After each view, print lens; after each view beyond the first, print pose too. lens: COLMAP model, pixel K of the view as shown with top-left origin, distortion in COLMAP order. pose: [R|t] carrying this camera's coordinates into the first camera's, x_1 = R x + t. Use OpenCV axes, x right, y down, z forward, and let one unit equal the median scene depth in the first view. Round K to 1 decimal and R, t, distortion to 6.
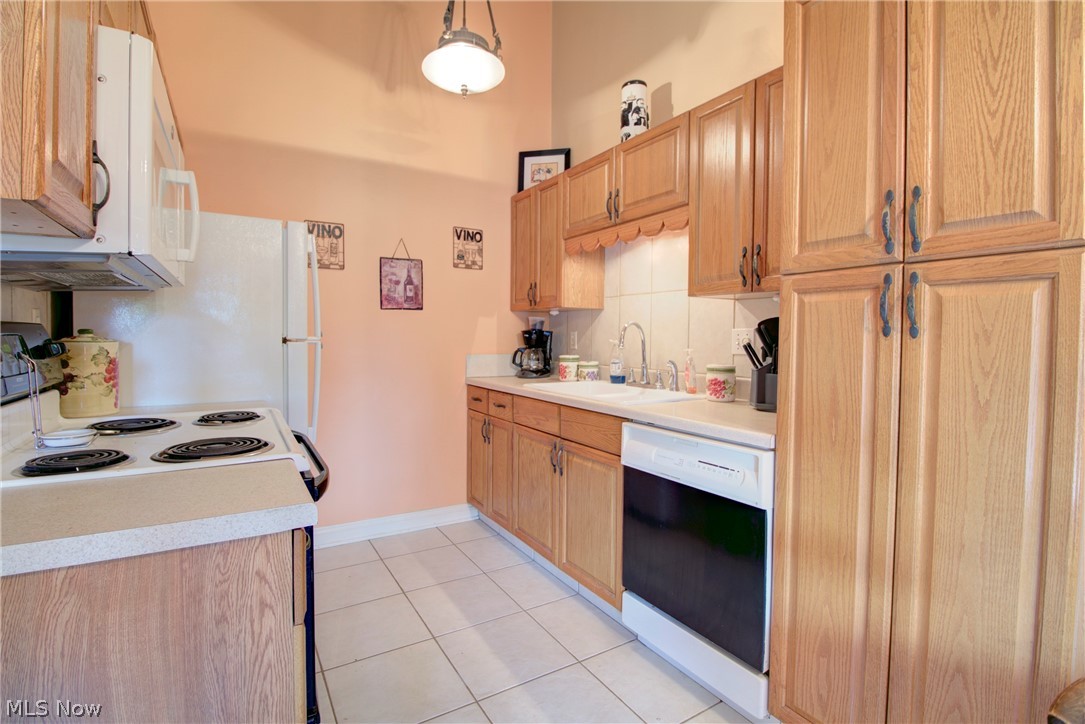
lens RADIAL K [[511.5, 0, 542.2], [0, 511.5, 349.9], [0, 0, 1]] dist [0.001229, -0.014063]
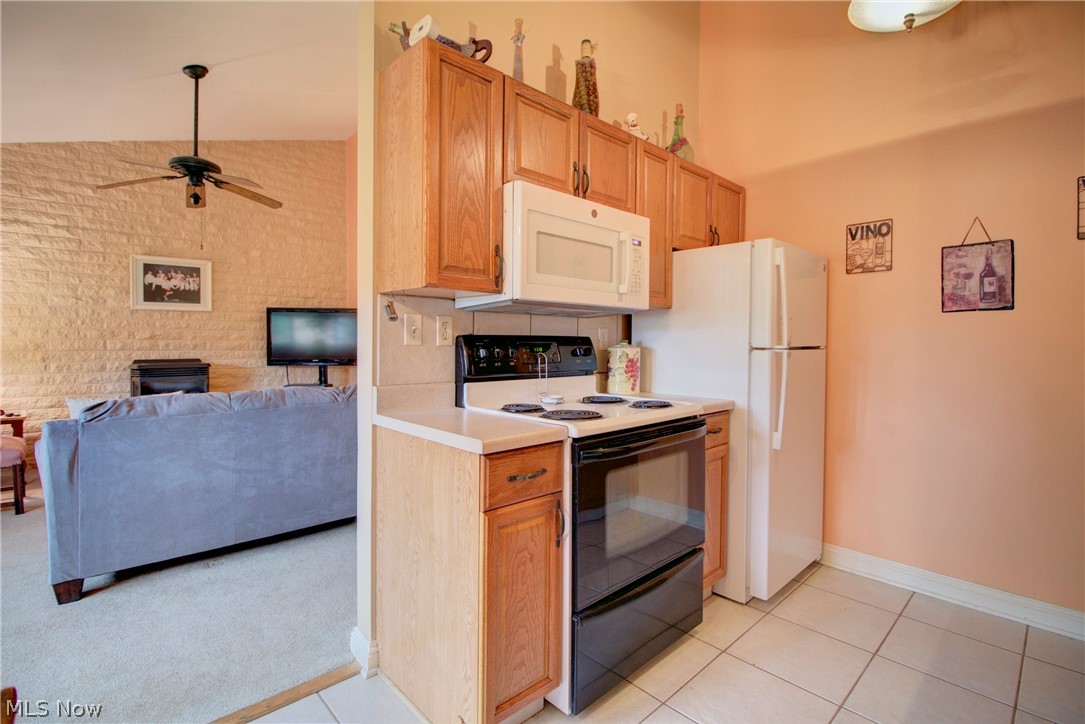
lens RADIAL K [[511.5, 0, 542.2], [0, 511.5, 349.9], [0, 0, 1]] dist [0.001229, -0.014063]
pose [[0.199921, 0.009844, -0.979763, 0.340180], [-0.032161, 0.999477, 0.003479, -0.003587], [0.979284, 0.030815, 0.200133, 0.232187]]
